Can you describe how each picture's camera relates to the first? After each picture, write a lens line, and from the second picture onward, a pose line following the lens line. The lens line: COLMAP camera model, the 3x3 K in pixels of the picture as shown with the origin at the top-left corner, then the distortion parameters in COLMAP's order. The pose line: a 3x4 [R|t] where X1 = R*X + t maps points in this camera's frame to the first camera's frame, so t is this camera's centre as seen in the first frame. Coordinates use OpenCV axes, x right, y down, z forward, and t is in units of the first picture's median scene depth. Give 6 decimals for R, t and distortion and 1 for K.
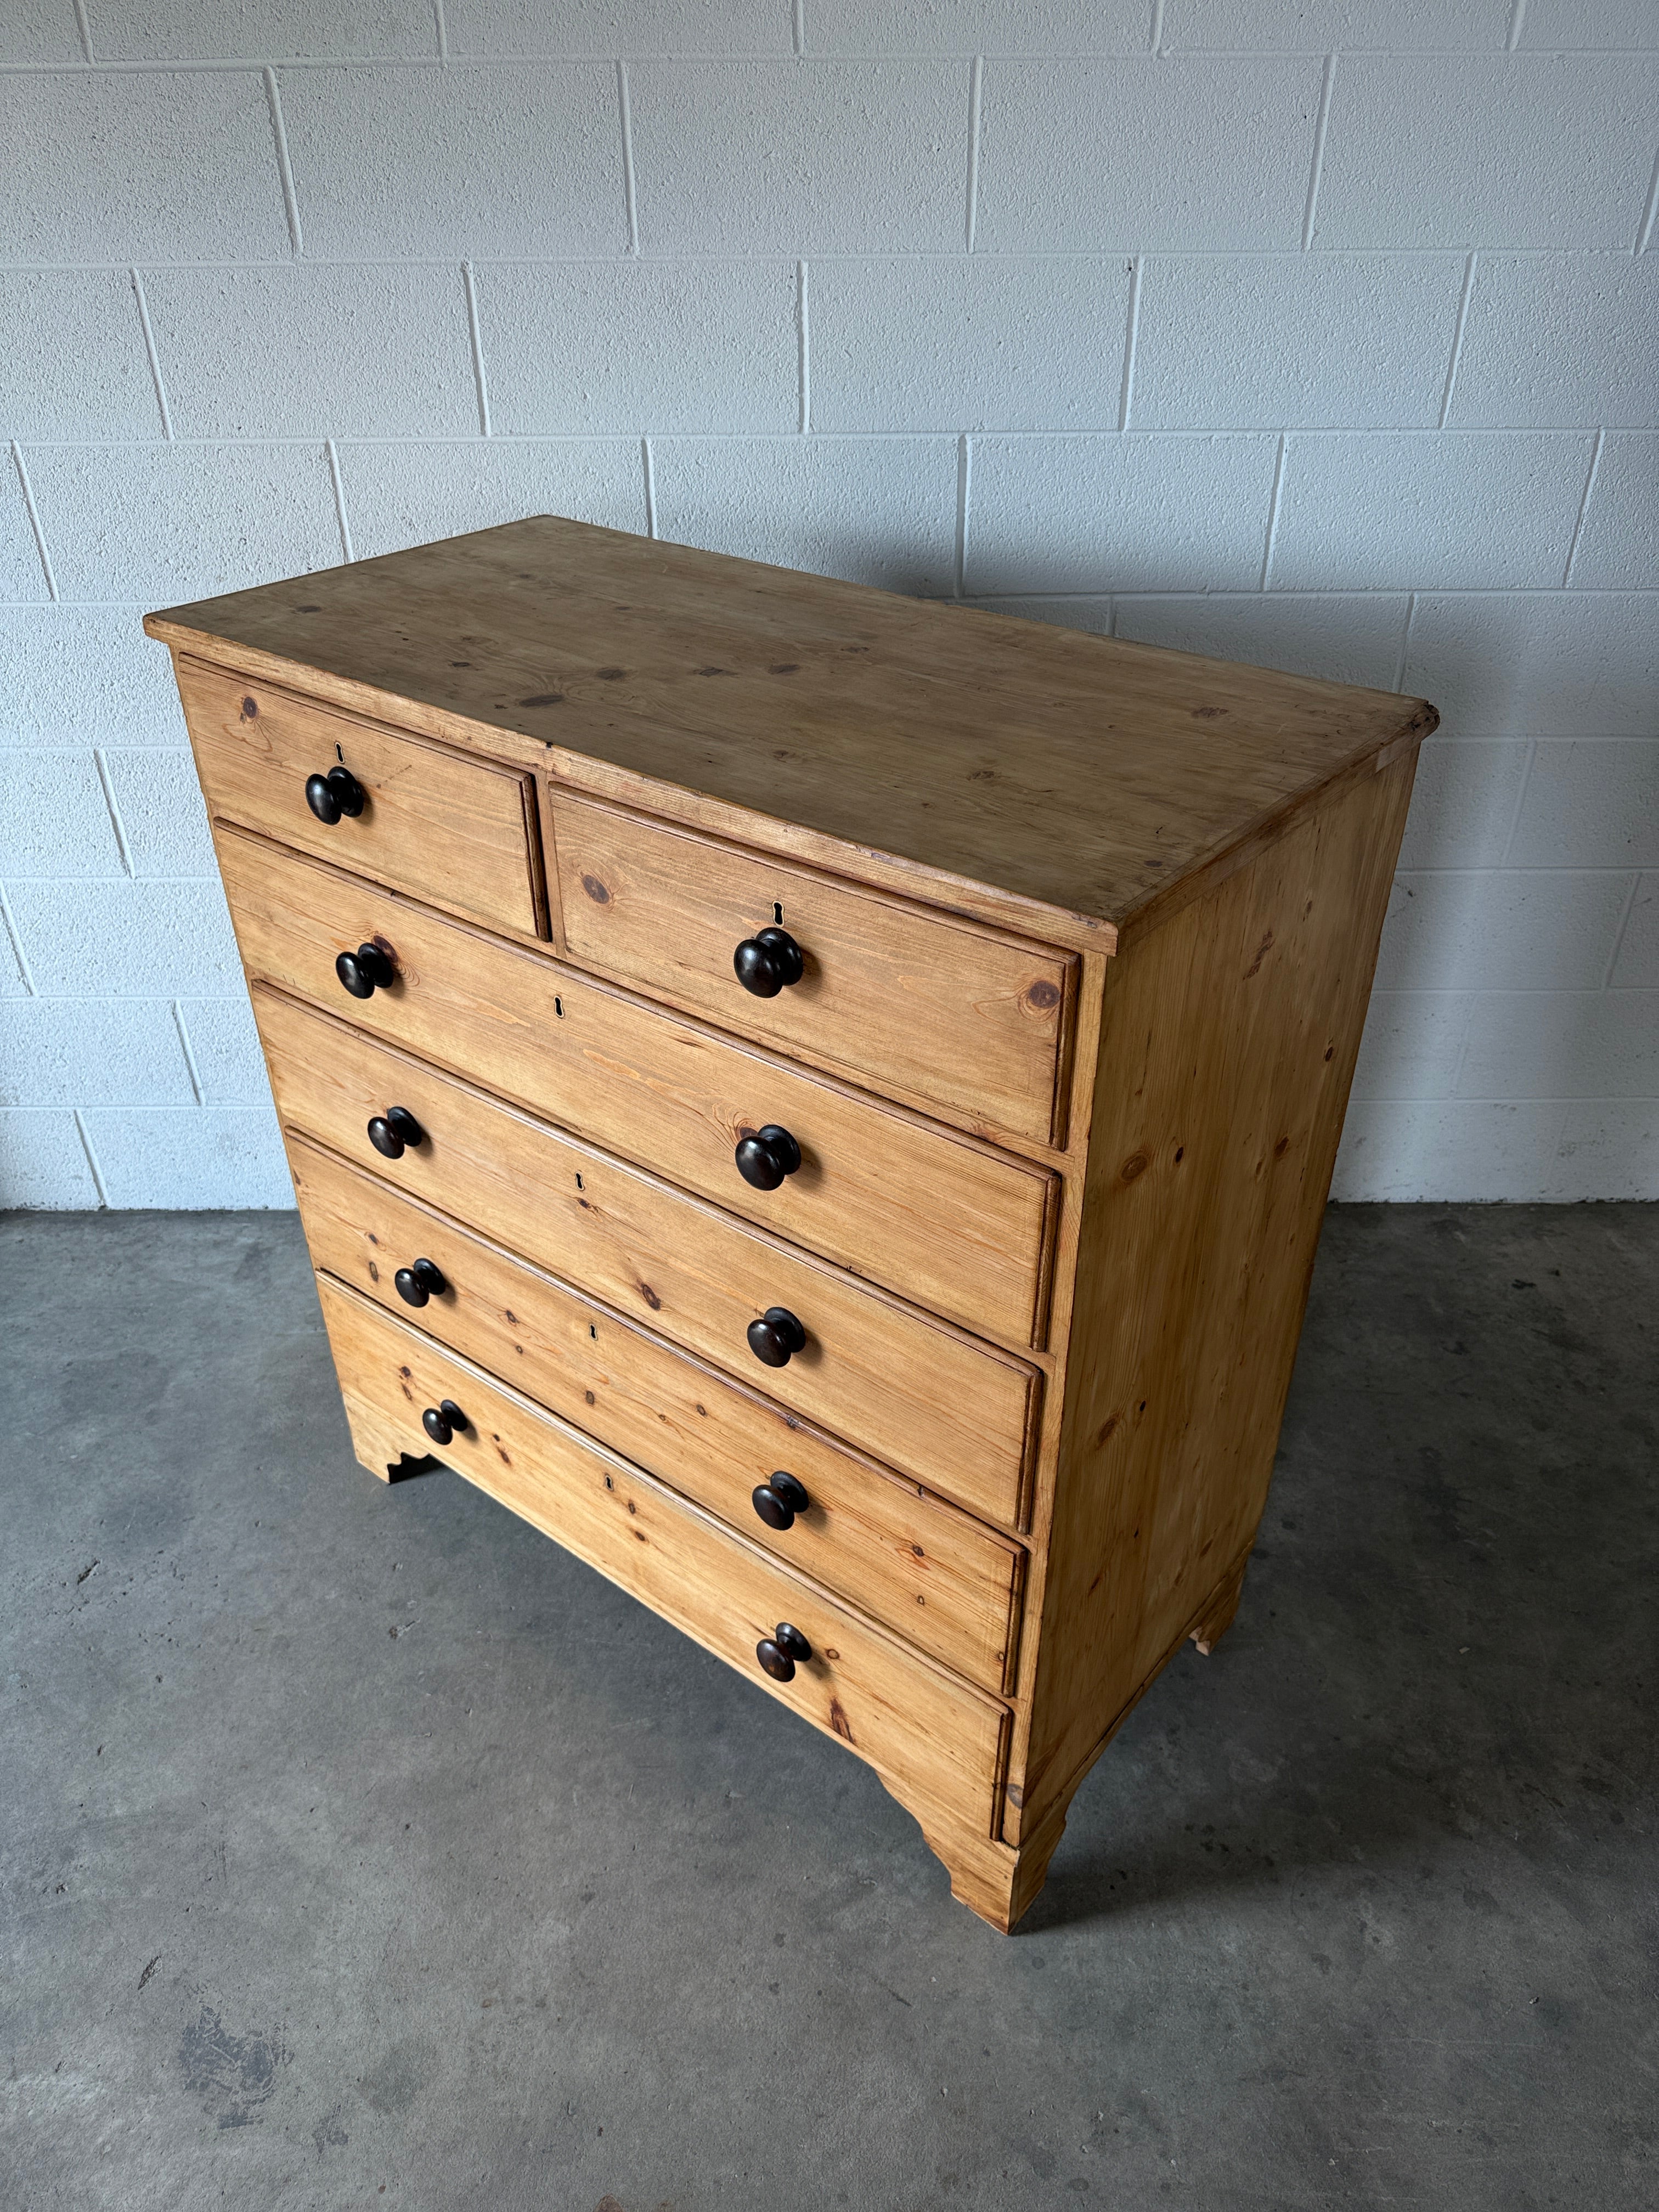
lens RADIAL K [[1578.6, 0, 830.3], [0, 1578.6, 1116.5], [0, 0, 1]] dist [0.002245, -0.008845]
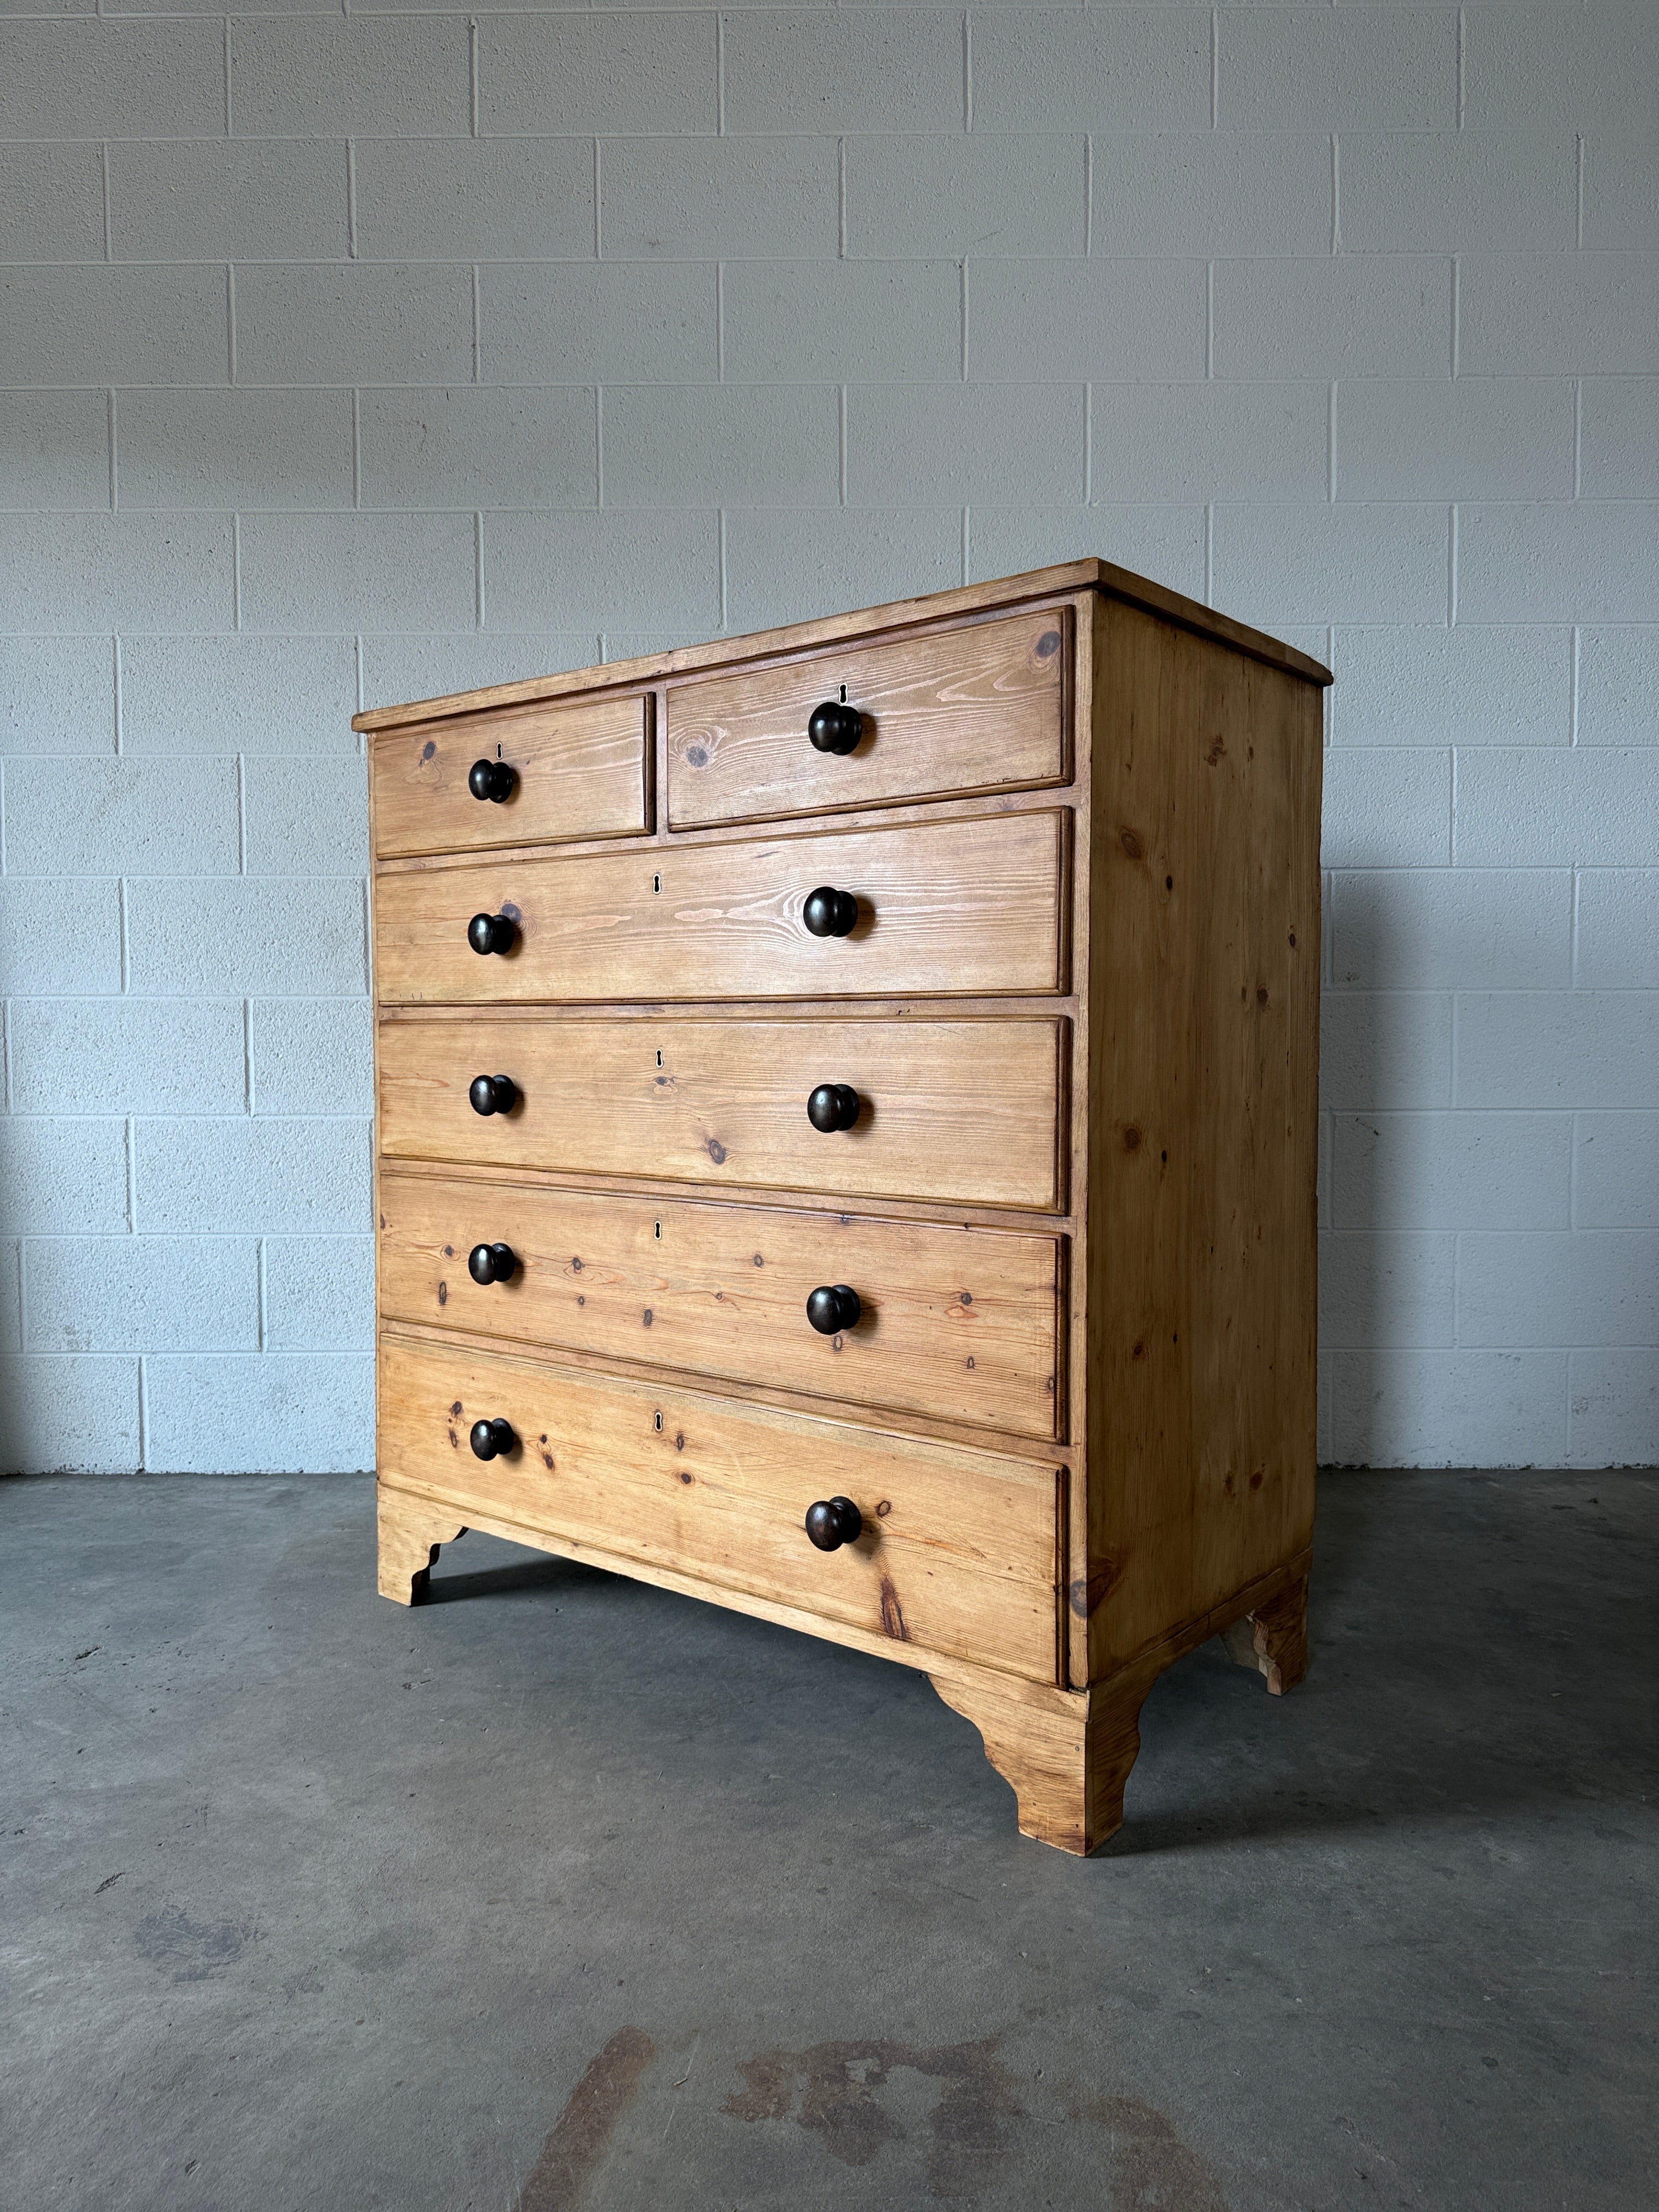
lens RADIAL K [[1578.6, 0, 830.8], [0, 1578.6, 1113.4], [0, 0, 1]] dist [0.002245, -0.008845]
pose [[0.999992, 0.001860, -0.003460, -0.024957], [-0.003357, 0.862025, -0.506855, 0.545140], [0.002040, 0.506863, 0.862024, 0.023918]]
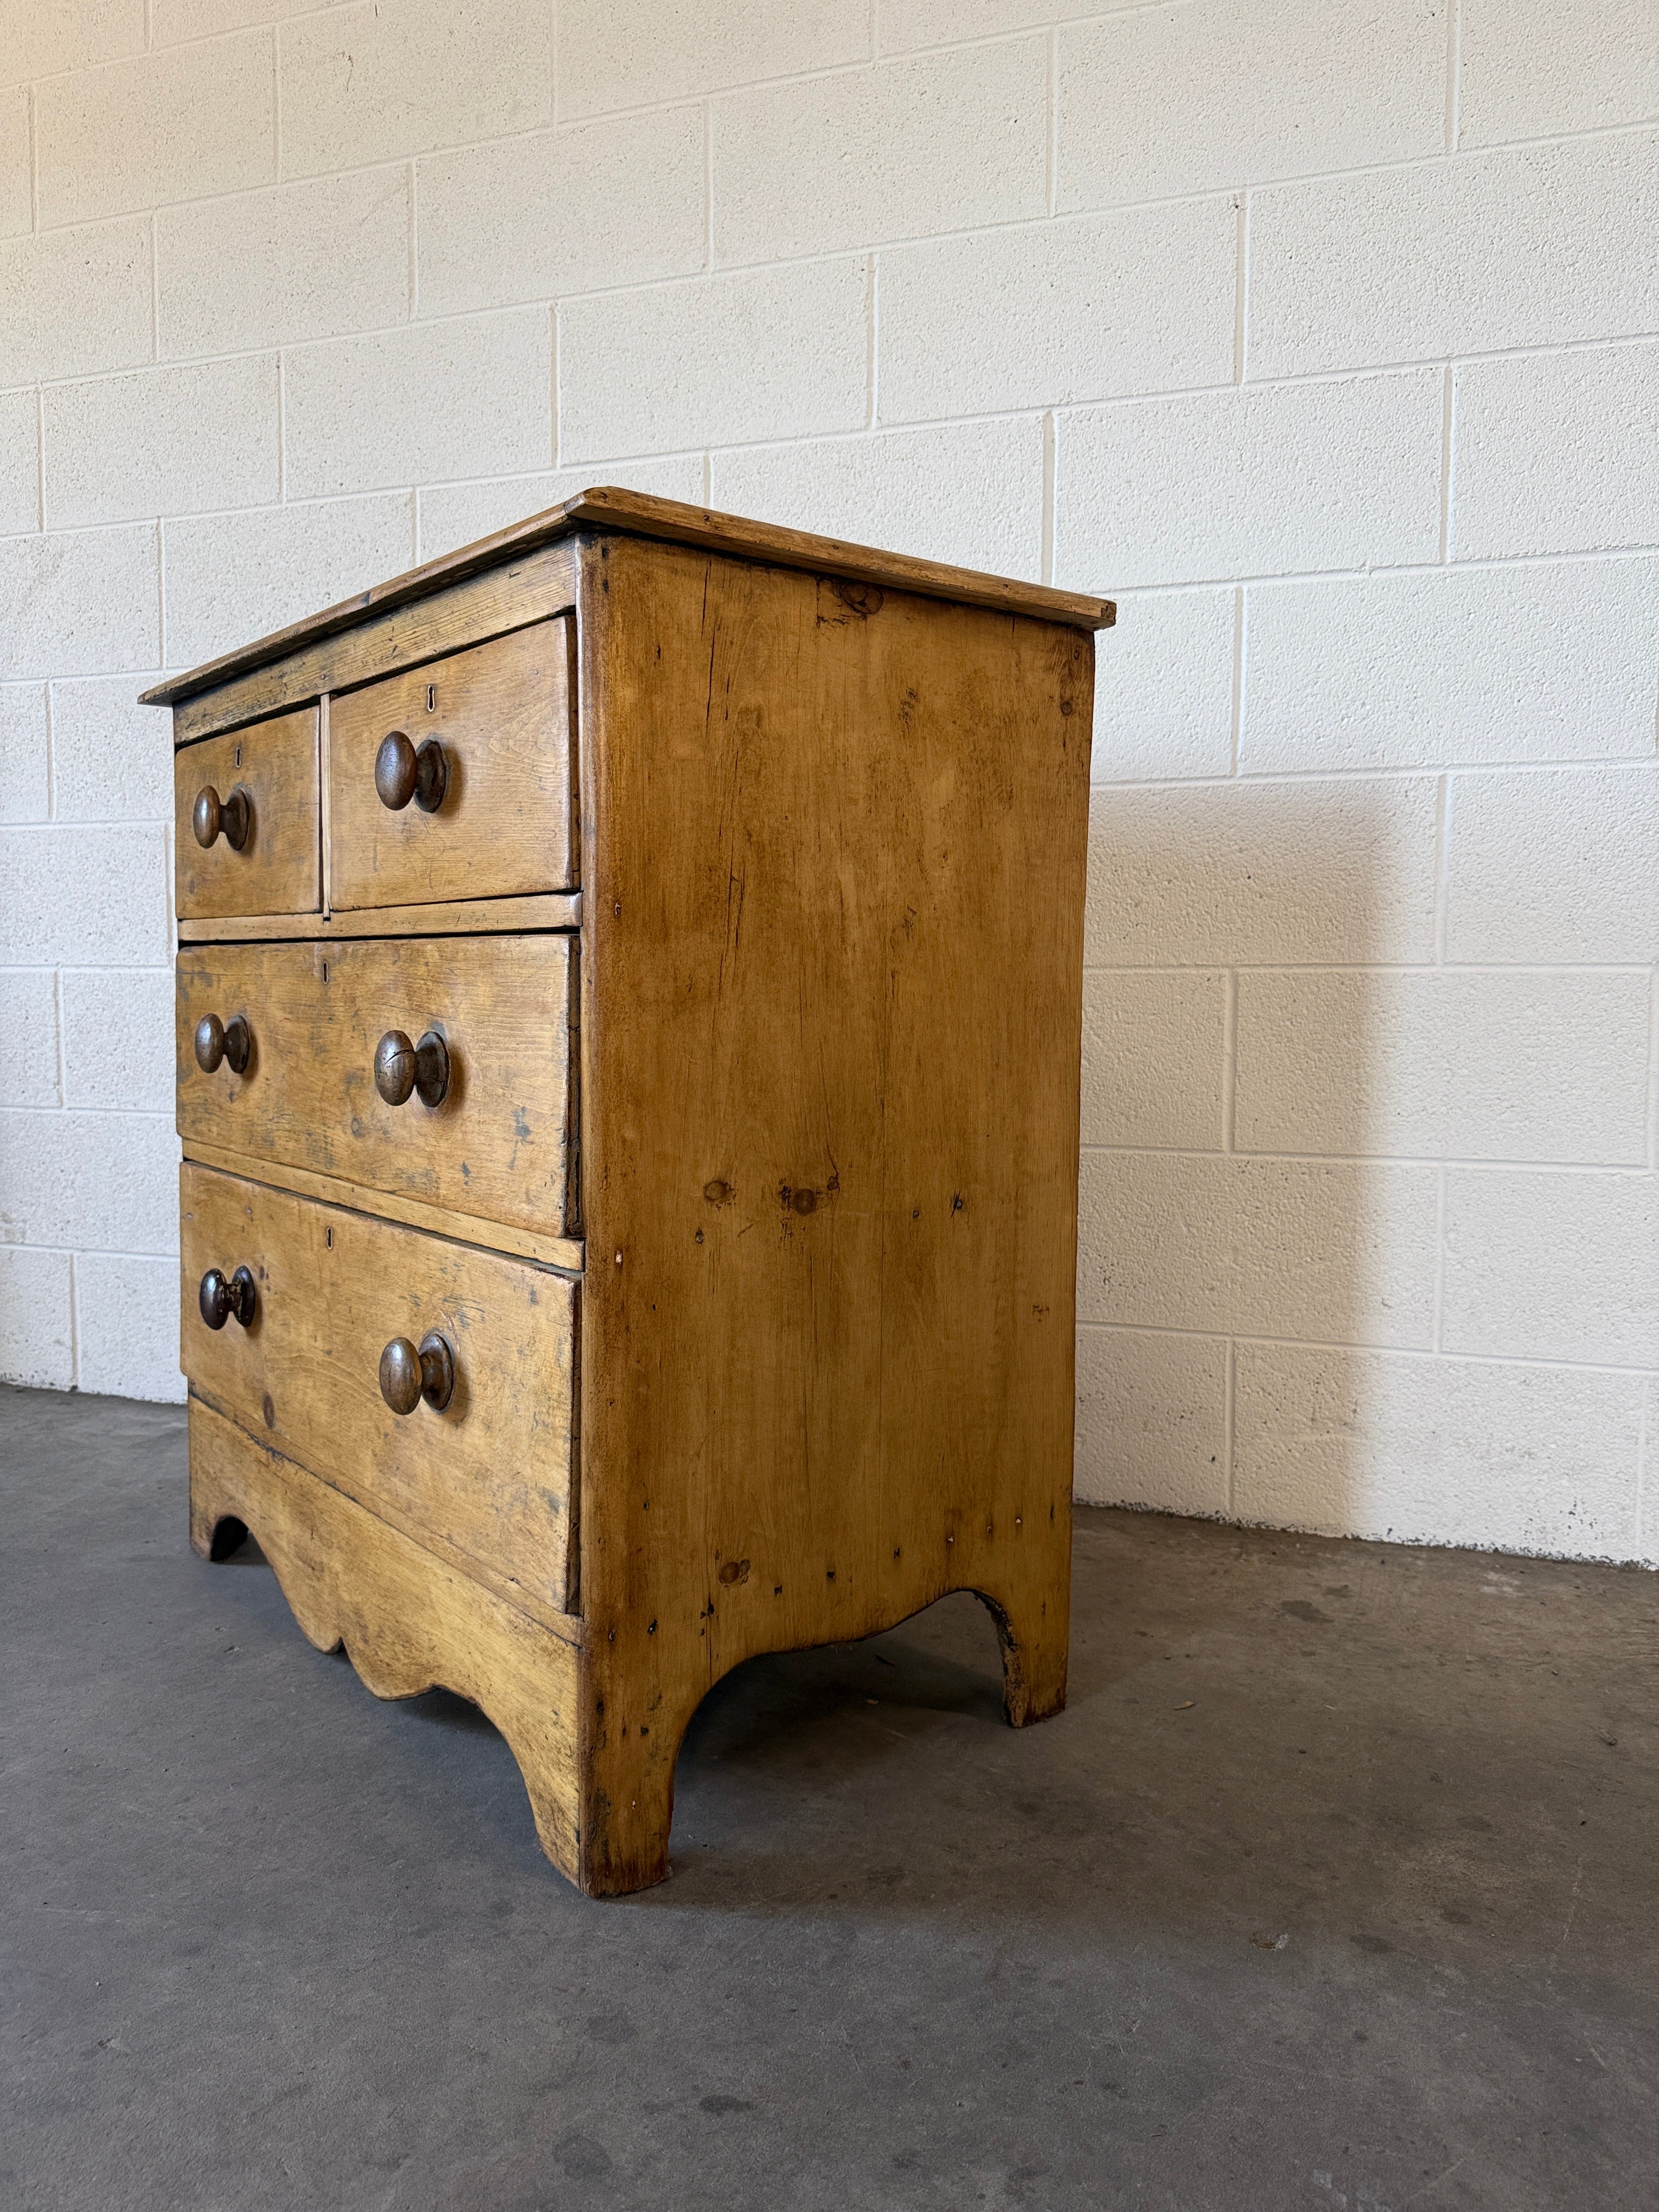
lens RADIAL K [[1578.6, 0, 823.5], [0, 1578.6, 1112.5], [0, 0, 1]] dist [0.002245, -0.008845]
pose [[0.940848, 0.035632, -0.336951, 0.300578], [-0.193529, 0.872794, -0.448082, 0.341170], [0.278123, 0.486786, 0.828062, 0.489077]]
